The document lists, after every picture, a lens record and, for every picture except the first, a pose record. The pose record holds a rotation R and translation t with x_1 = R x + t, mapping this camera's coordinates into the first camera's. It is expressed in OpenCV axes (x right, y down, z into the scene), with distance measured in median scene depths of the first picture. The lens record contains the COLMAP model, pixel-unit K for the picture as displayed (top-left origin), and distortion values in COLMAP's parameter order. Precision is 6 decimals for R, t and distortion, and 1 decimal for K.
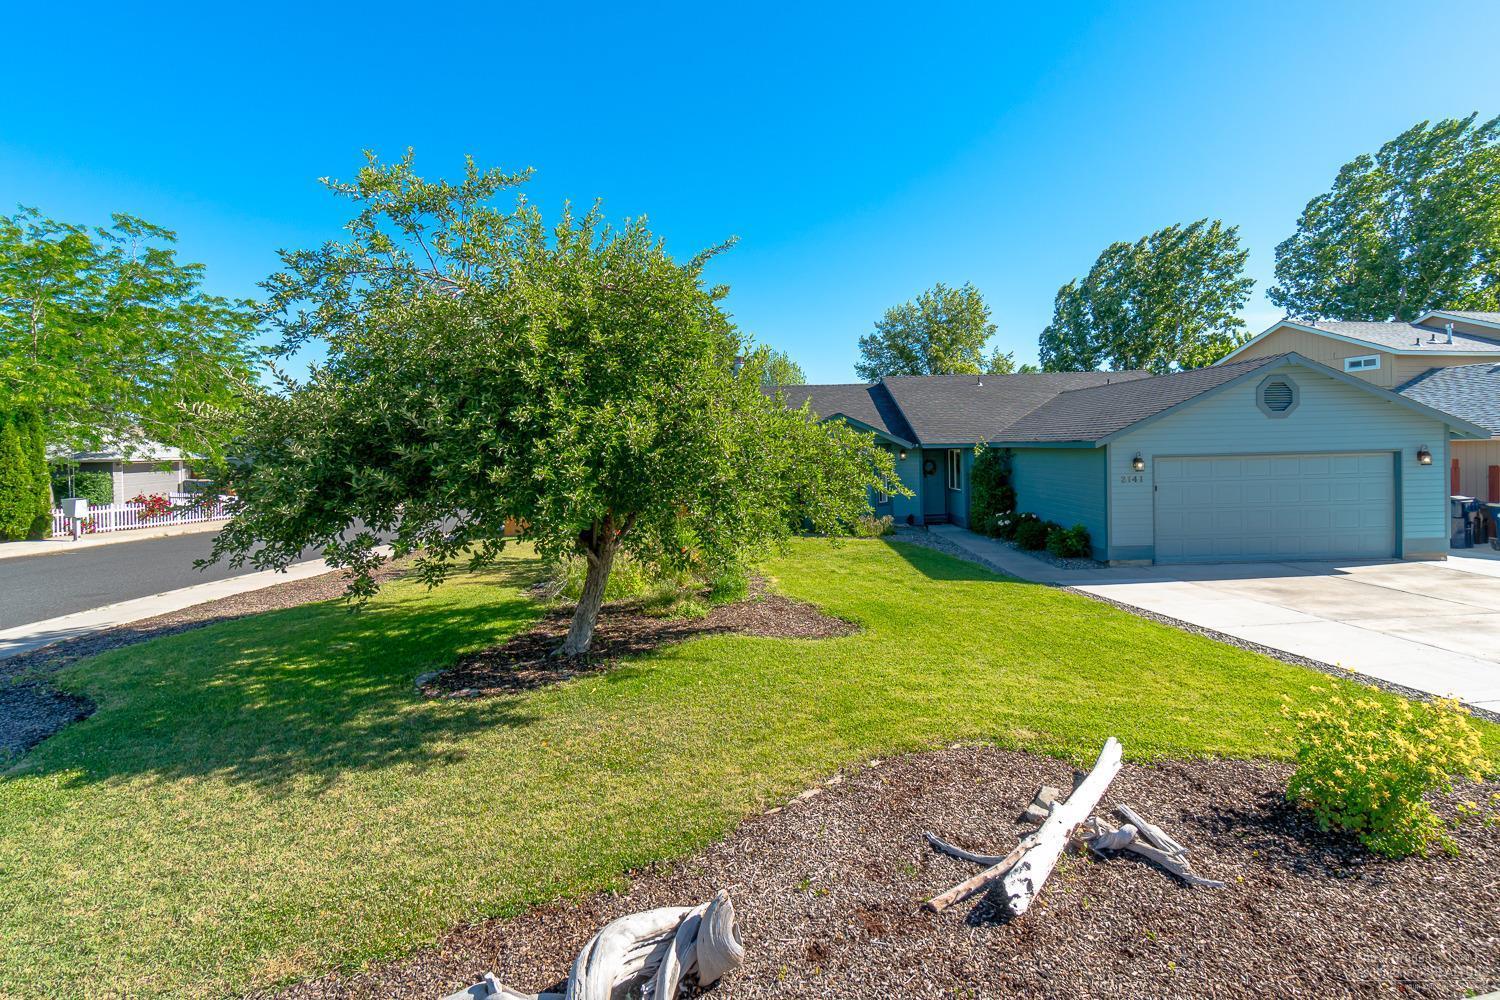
lens RADIAL K [[682.4, 0, 753.9], [0, 682.4, 452.2], [0, 0, 1]] dist [-0.002582, 0.000264]
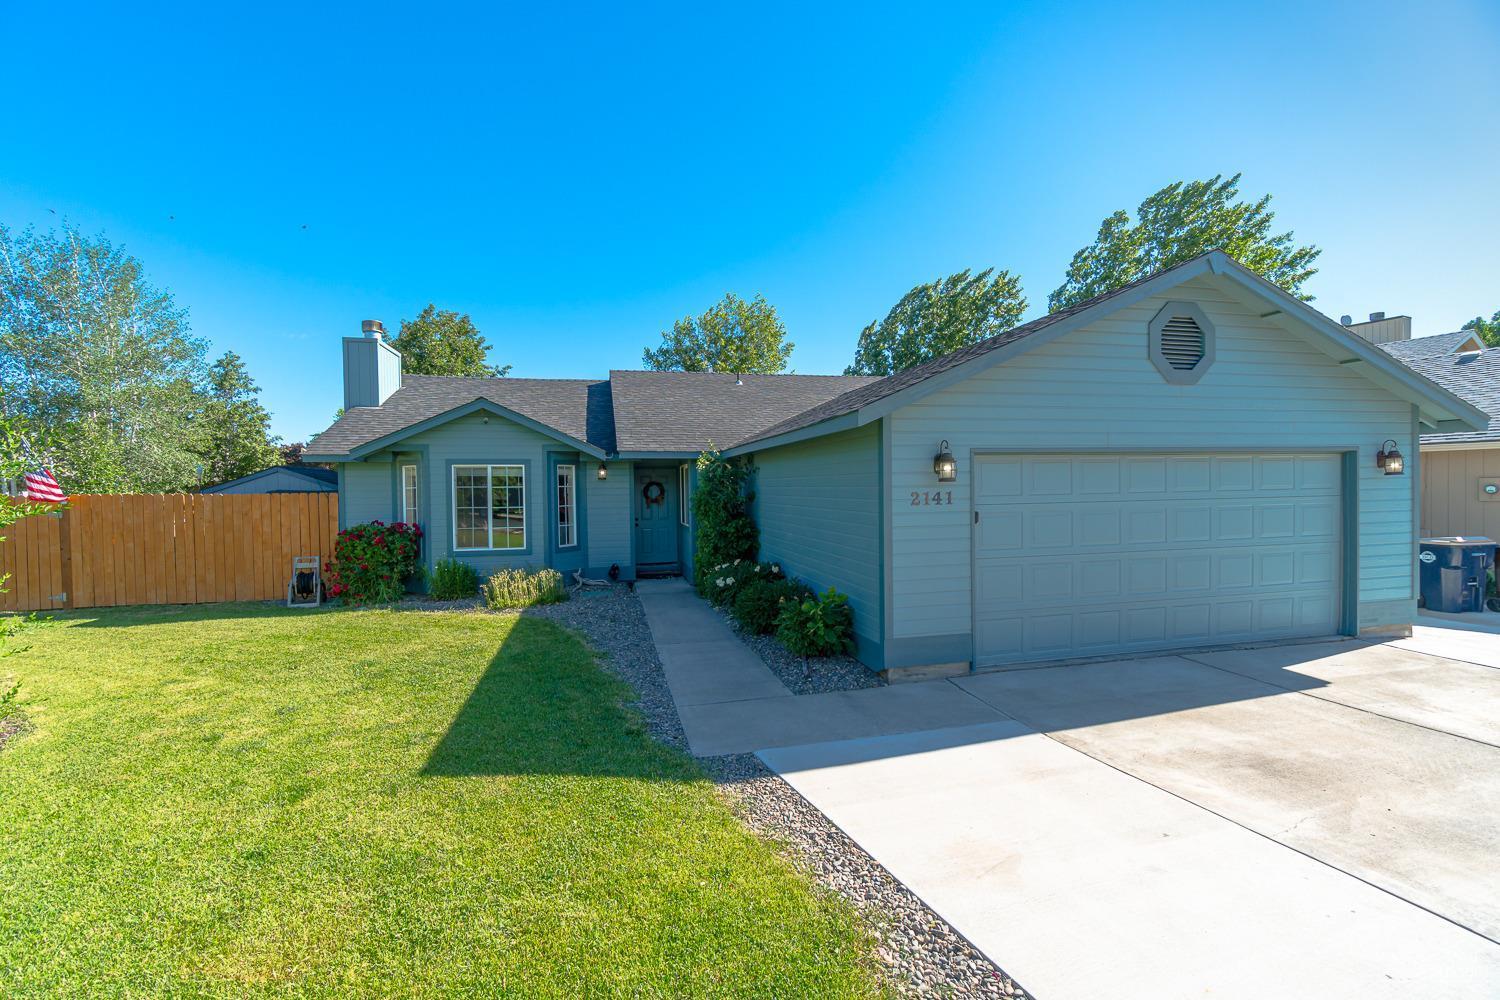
lens RADIAL K [[641.9, 0, 750.0], [0, 641.9, 500.0], [0, 0, 1]] dist [0.001418, 0.000248]
pose [[0.971494, 0.002018, 0.237055, 0.232550], [-0.004439, 0.999943, 0.009677, 0.026769], [-0.237022, -0.010453, 0.971448, 0.425623]]
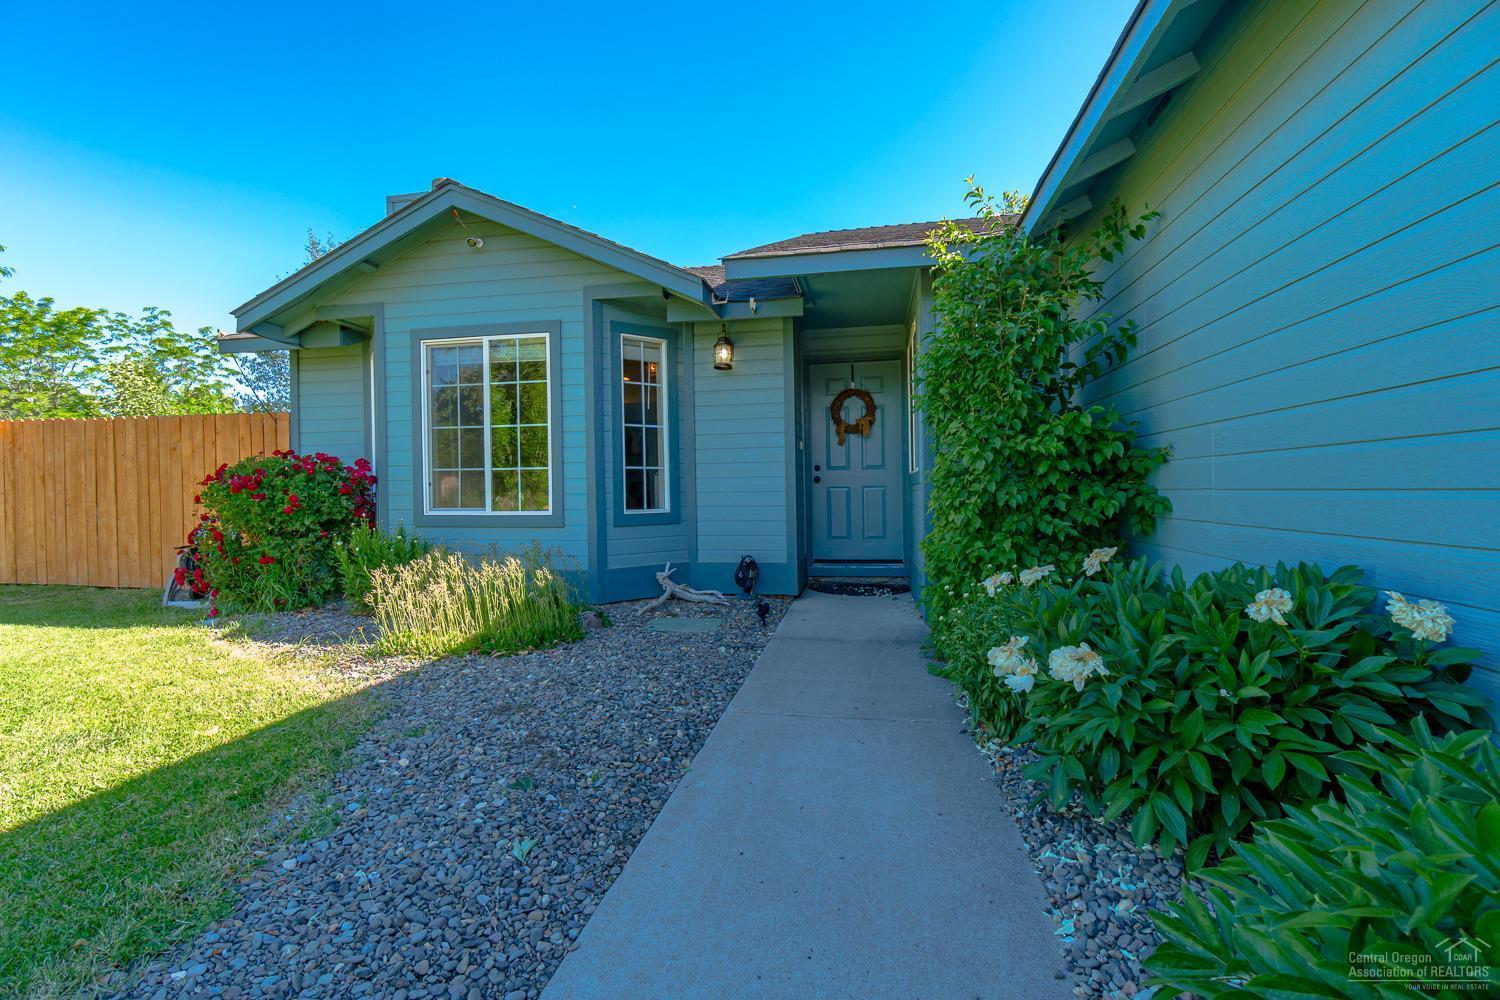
lens RADIAL K [[659.4, 0, 729.5], [0, 659.4, 492.3], [0, 0, 1]] dist [-0.001707, 0.000074]
pose [[0.980769, 0.006679, -0.195058, 0.304733], [-0.006432, 0.999978, 0.001900, 0.069764], [0.195066, -0.000608, 0.980790, 0.802544]]
